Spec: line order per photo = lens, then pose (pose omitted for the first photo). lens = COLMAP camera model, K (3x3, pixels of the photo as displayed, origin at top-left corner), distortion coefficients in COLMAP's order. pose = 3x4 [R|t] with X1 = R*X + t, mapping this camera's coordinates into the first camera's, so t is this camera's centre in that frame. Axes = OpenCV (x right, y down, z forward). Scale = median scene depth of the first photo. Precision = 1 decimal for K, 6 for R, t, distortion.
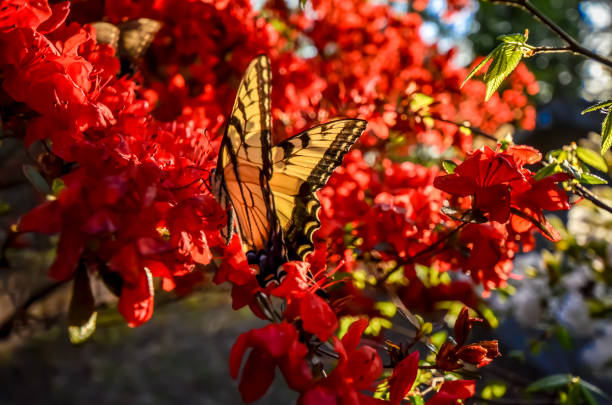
lens RADIAL K [[347.3, 0, 303.7], [0, 347.3, 201.2], [0, 0, 1]] dist [-0.000839, 0.000034]
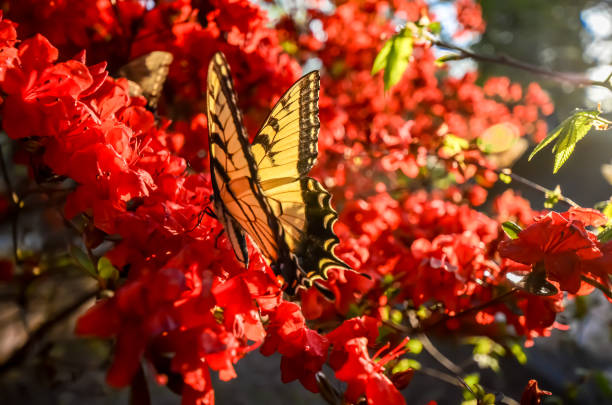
lens RADIAL K [[353.9, 0, 305.4], [0, 353.9, 205.7], [0, 0, 1]] dist [-0.000158, -0.000055]
pose [[0.999849, -0.014125, 0.010141, -0.140618], [0.014255, 0.999815, -0.012897, -0.157312], [-0.009957, 0.013040, 0.999865, 0.025141]]
